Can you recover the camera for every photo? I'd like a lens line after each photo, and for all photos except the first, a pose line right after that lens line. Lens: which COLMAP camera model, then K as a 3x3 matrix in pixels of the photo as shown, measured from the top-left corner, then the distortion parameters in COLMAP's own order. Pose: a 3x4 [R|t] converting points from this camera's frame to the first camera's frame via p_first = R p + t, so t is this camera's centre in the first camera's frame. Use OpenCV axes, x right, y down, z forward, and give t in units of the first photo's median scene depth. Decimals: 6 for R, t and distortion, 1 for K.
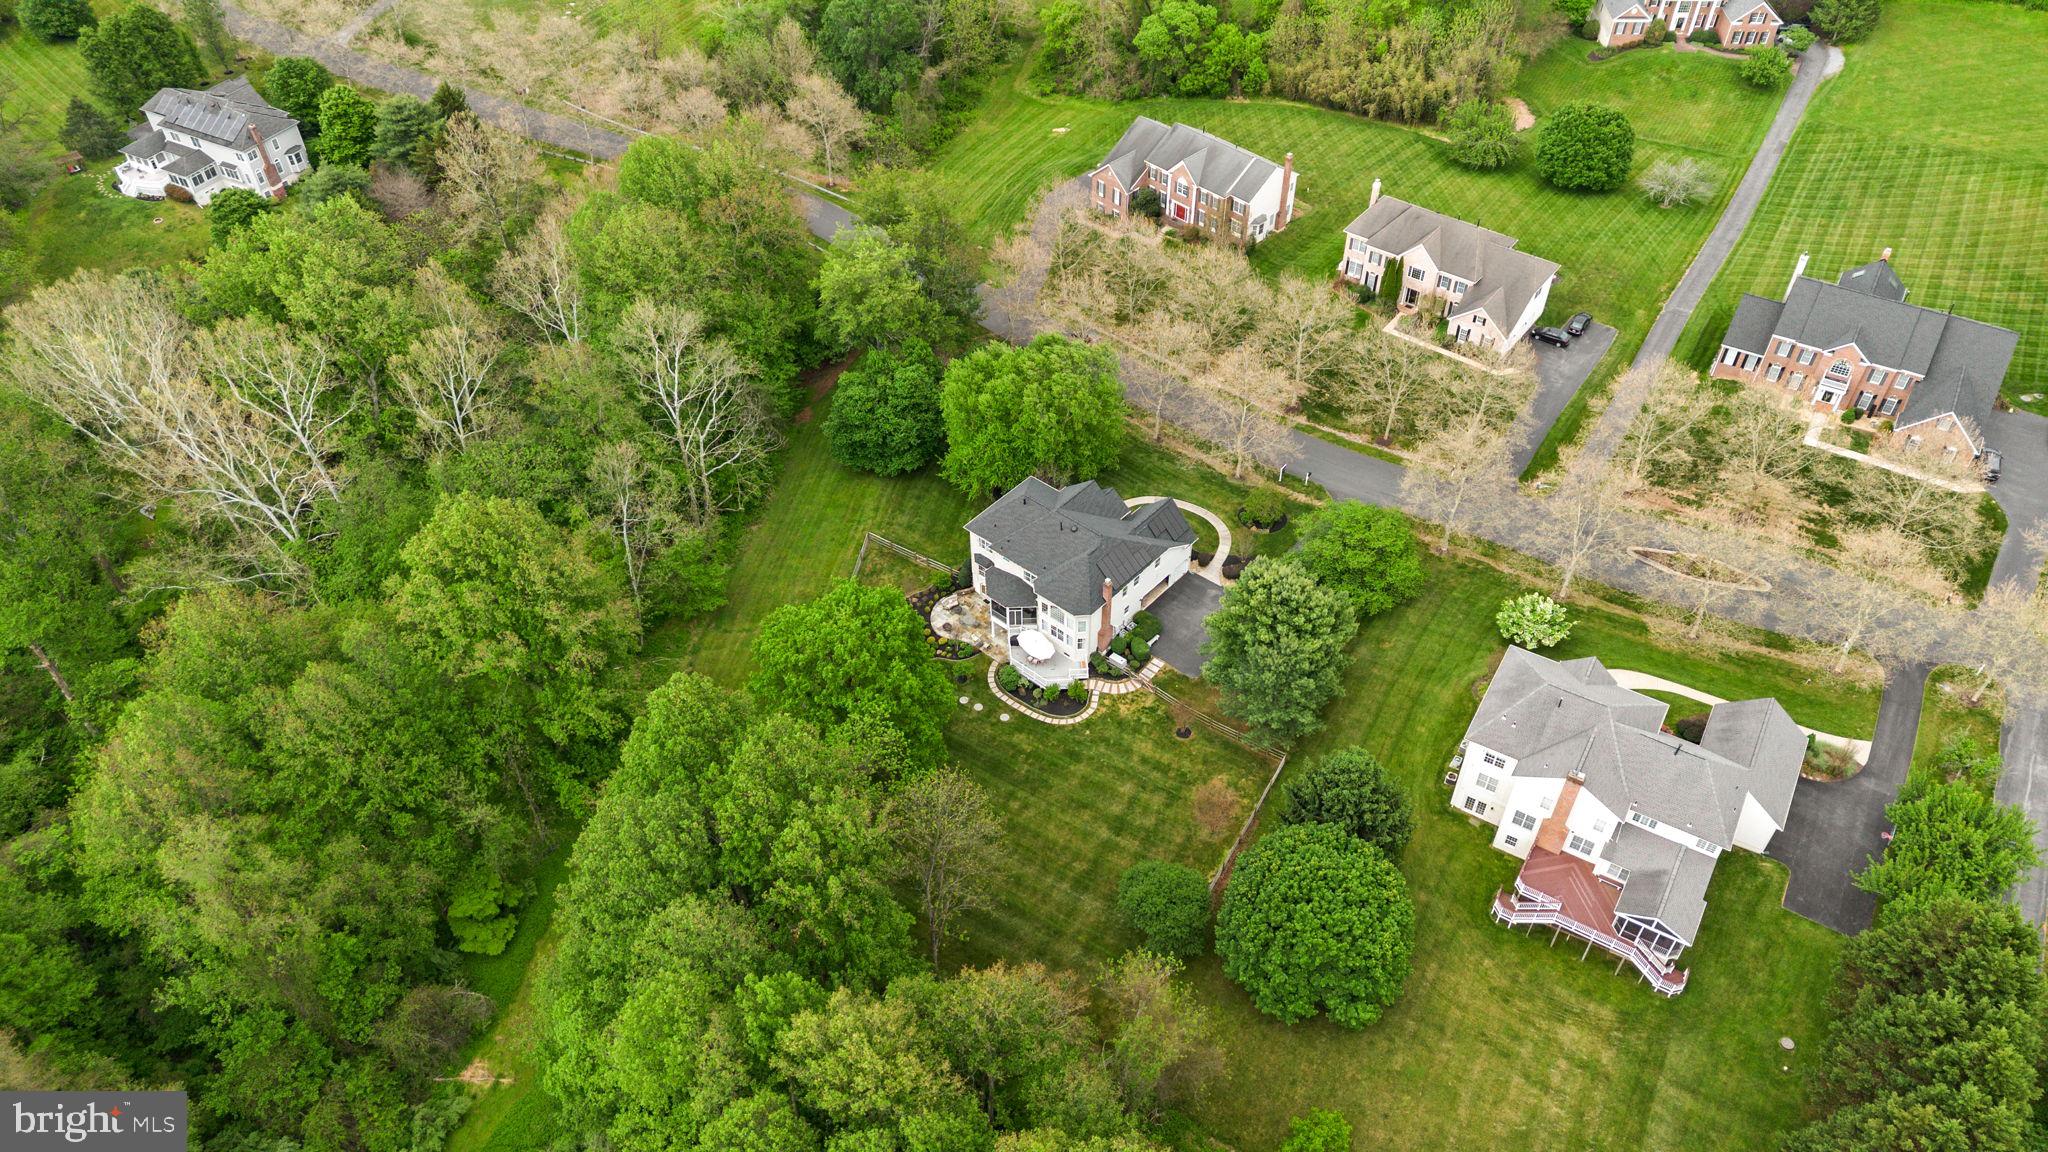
lens RADIAL K [[1428.5, 0, 1033.4], [0, 1428.5, 556.1], [0, 0, 1]] dist [0.030383, -0.033944]
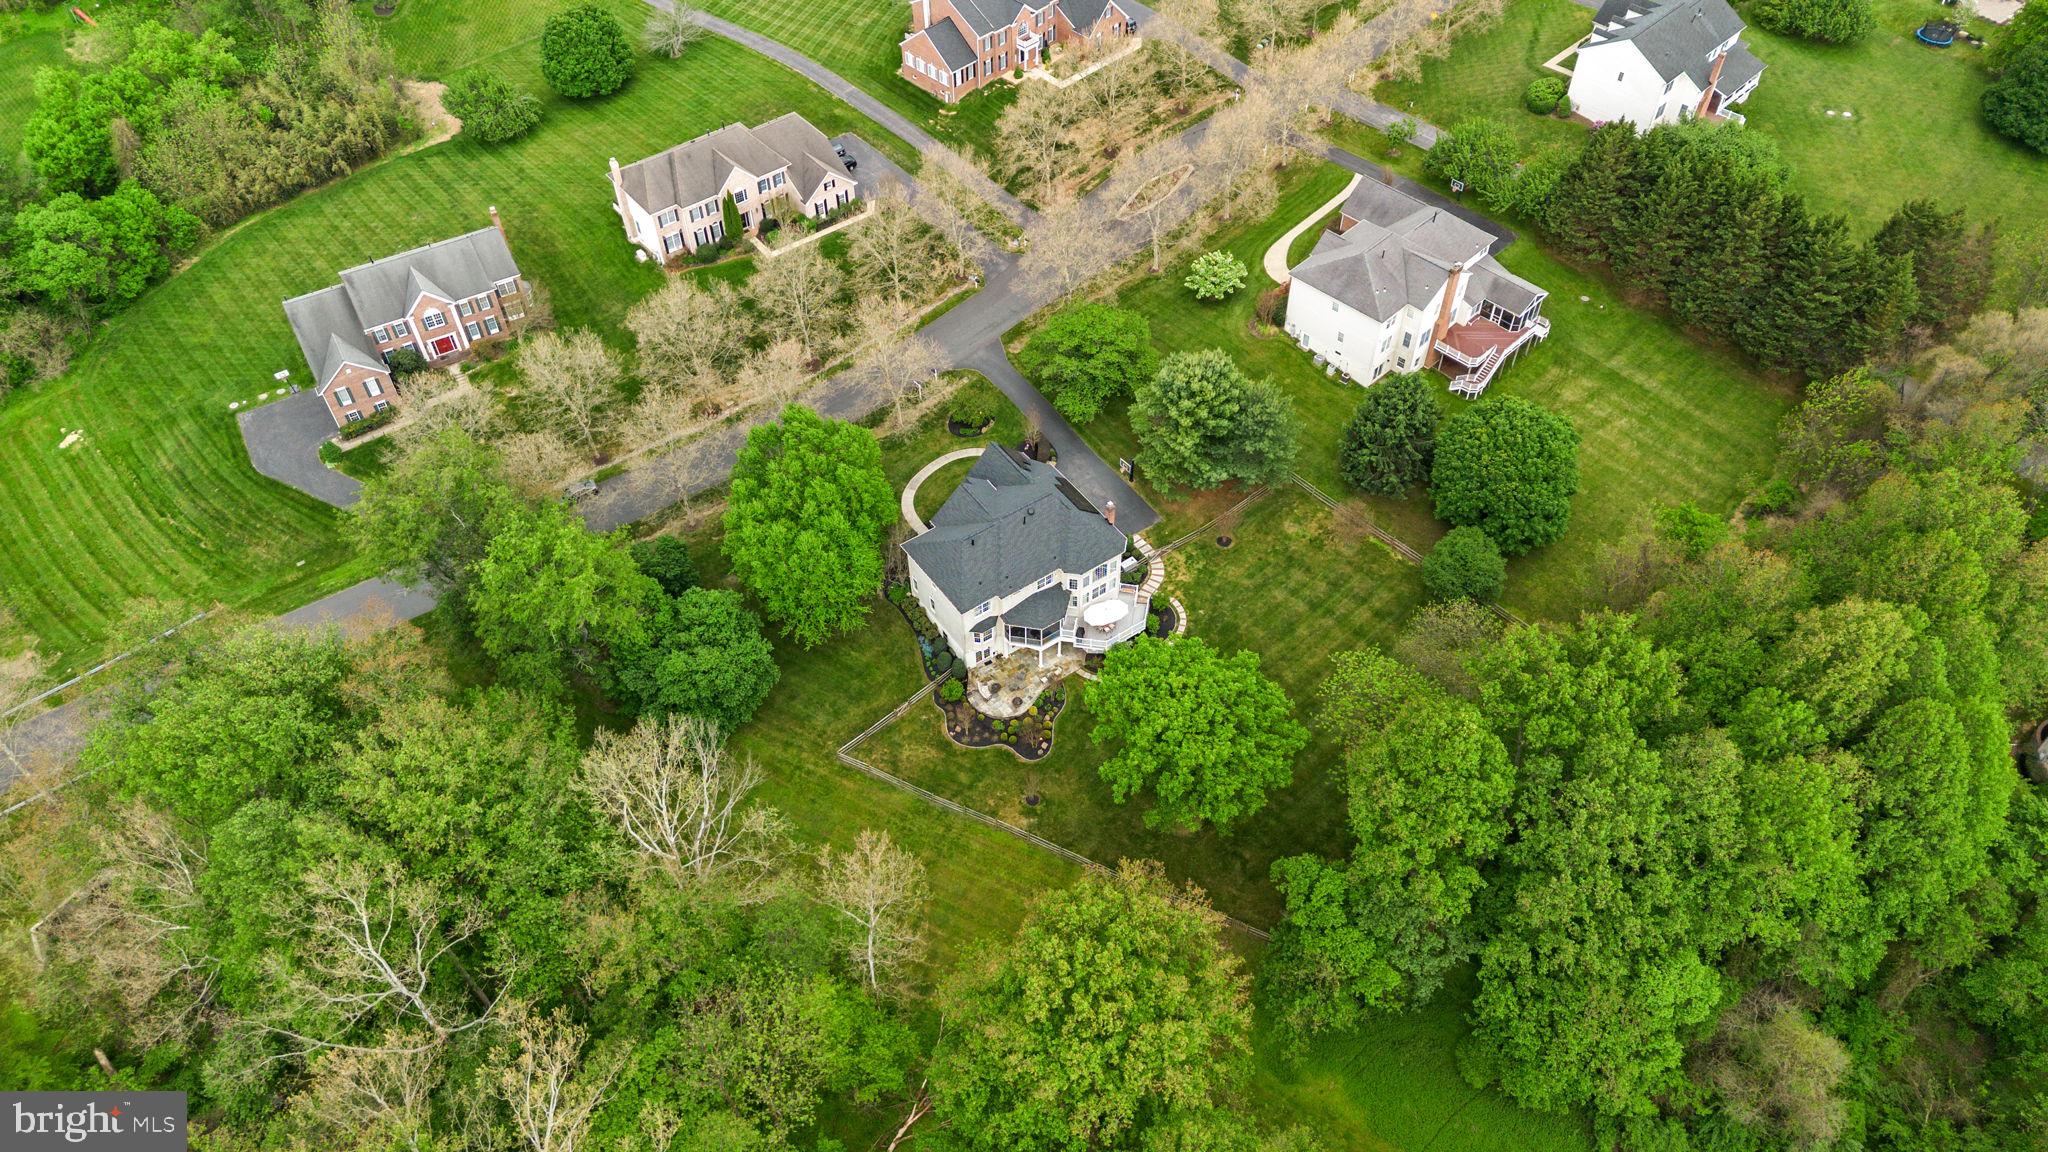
lens RADIAL K [[1428.5, 0, 1017.3], [0, 1428.5, 561.8], [0, 0, 1]] dist [0.030383, -0.033944]
pose [[0.250334, -0.716768, 0.650828, -0.612005], [0.676738, 0.610278, 0.411809, -0.393896], [-0.692357, 0.337350, 0.637837, 0.412382]]
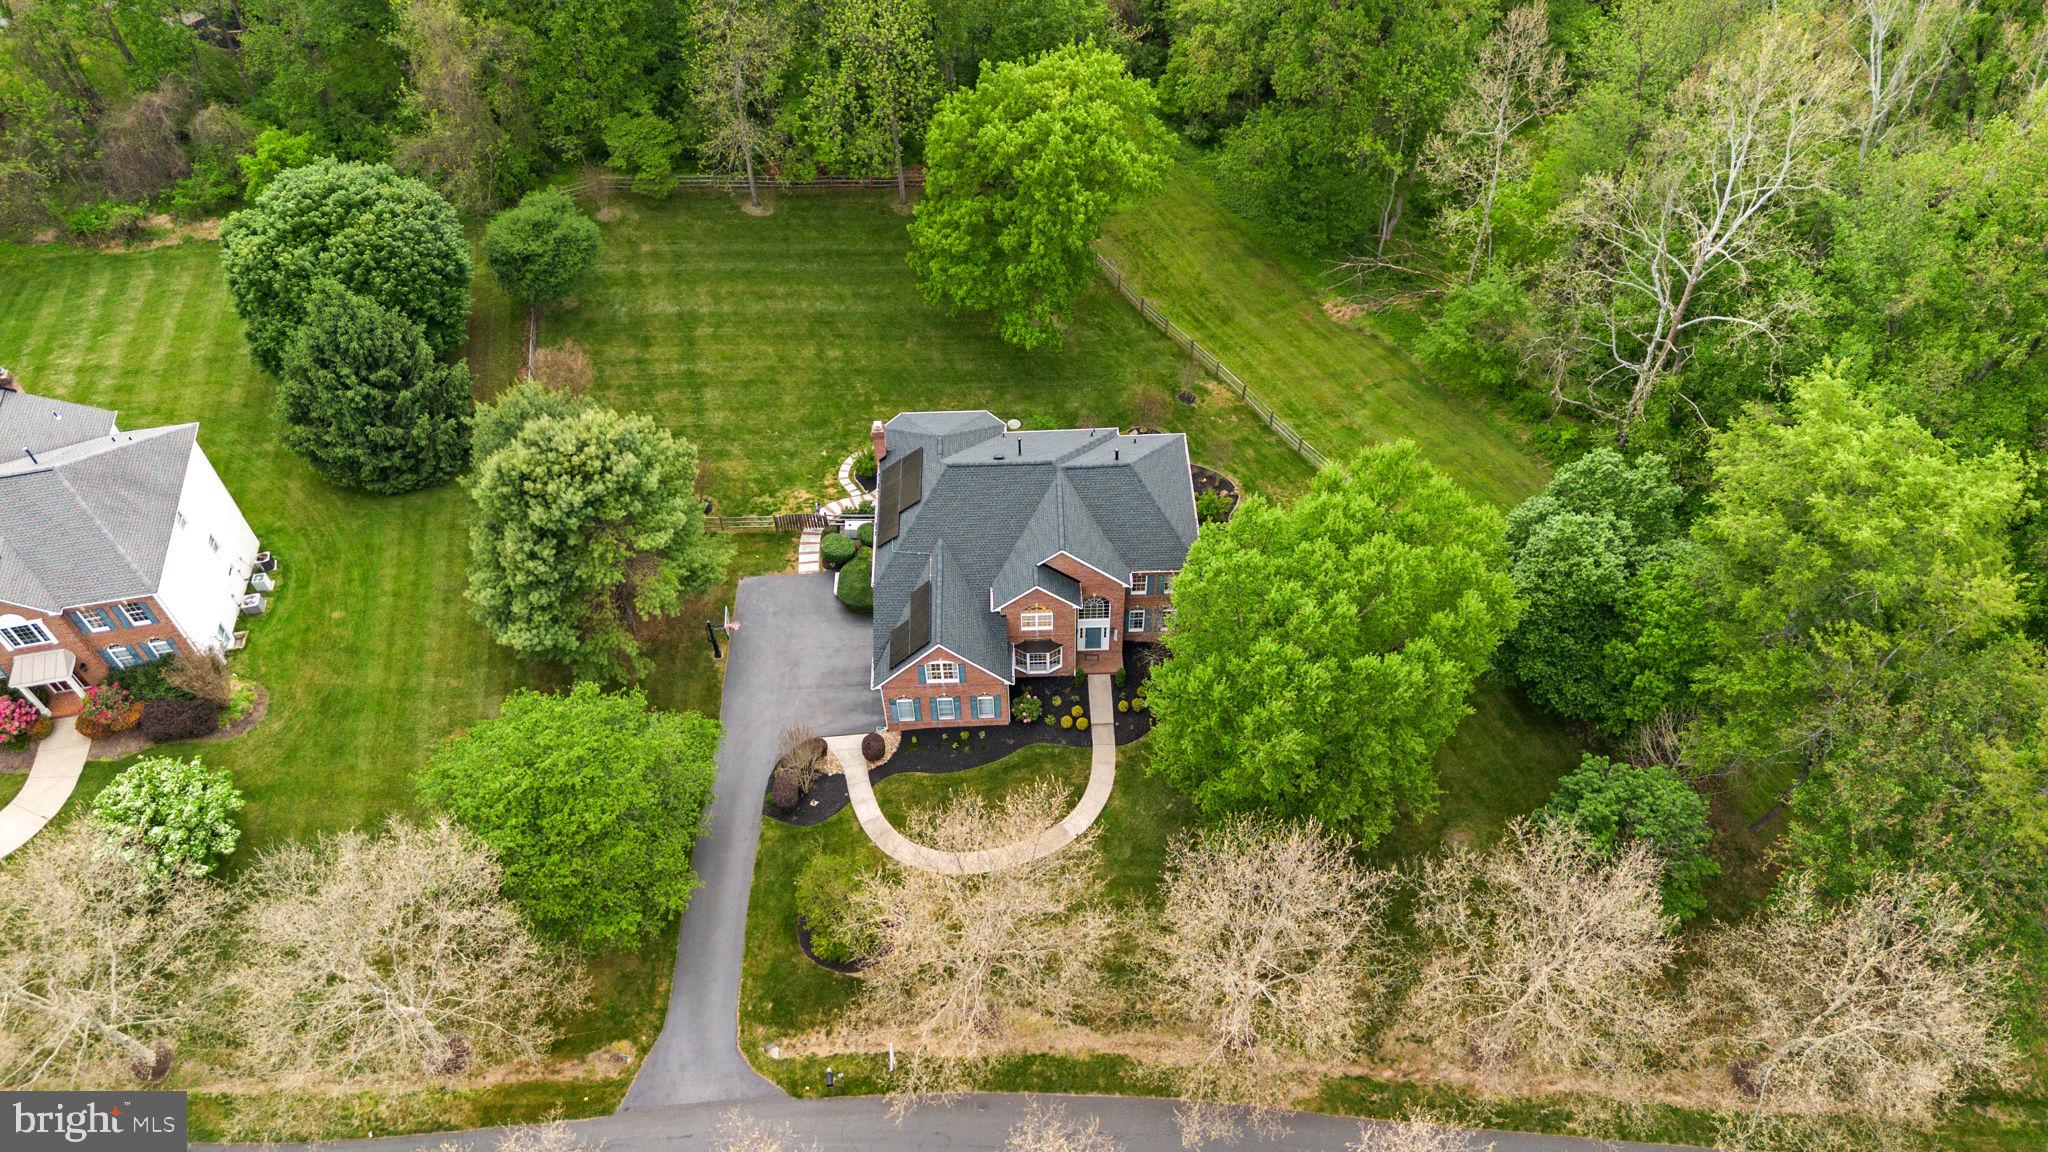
lens RADIAL K [[1428.5, 0, 1038.0], [0, 1428.5, 590.9], [0, 0, 1]] dist [0.030383, -0.033944]
pose [[-0.735259, 0.531013, -0.421211, 0.279431], [-0.453426, 0.076551, 0.888000, -0.516517], [0.503784, 0.843899, 0.184490, 0.946204]]
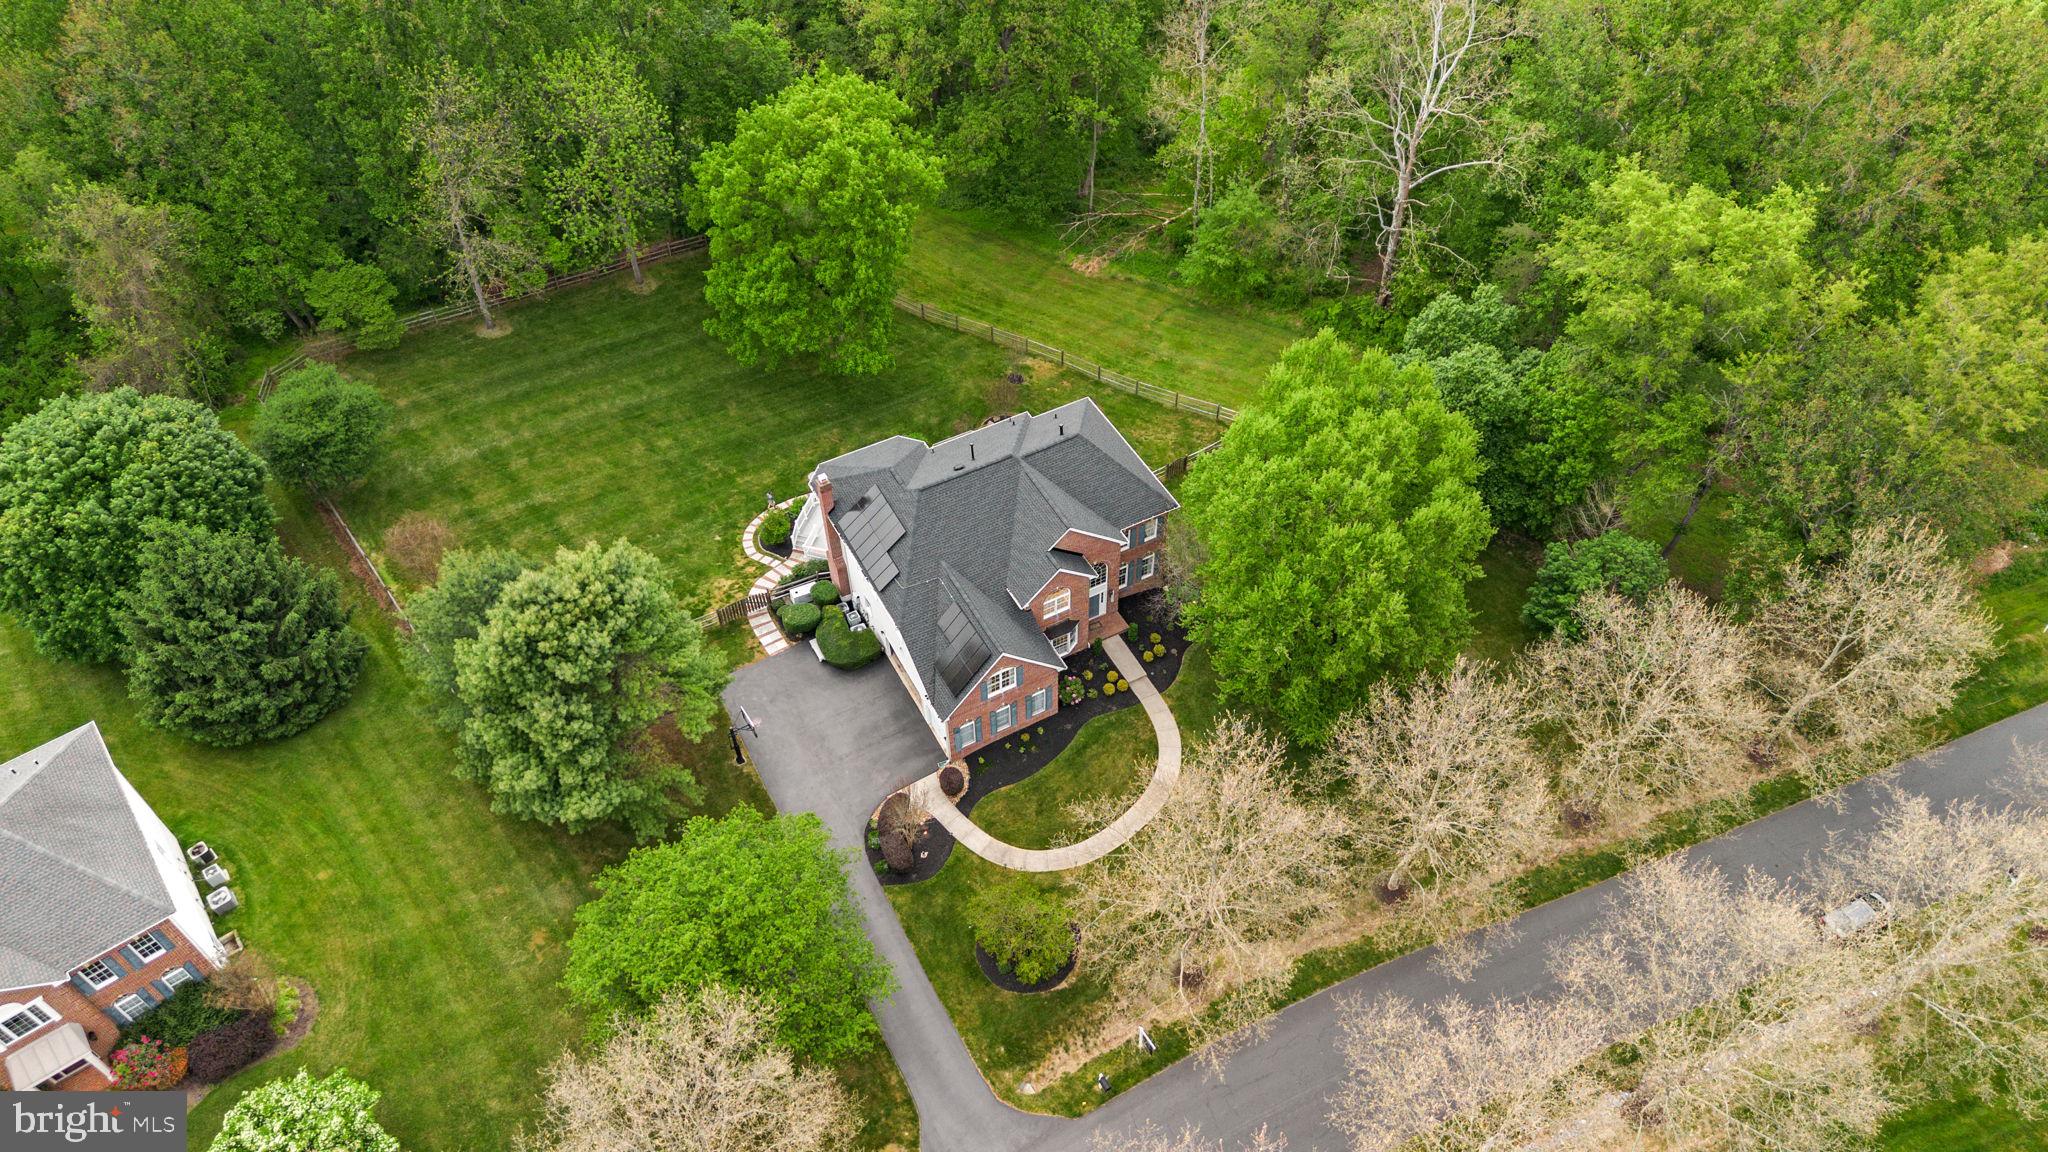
lens RADIAL K [[1428.5, 0, 1037.2], [0, 1428.5, 591.3], [0, 0, 1]] dist [0.030383, -0.033944]
pose [[-0.354785, 0.716846, -0.600217, 0.389008], [-0.635181, 0.286273, 0.717352, -0.427250], [0.686056, 0.635751, 0.353761, 0.850915]]
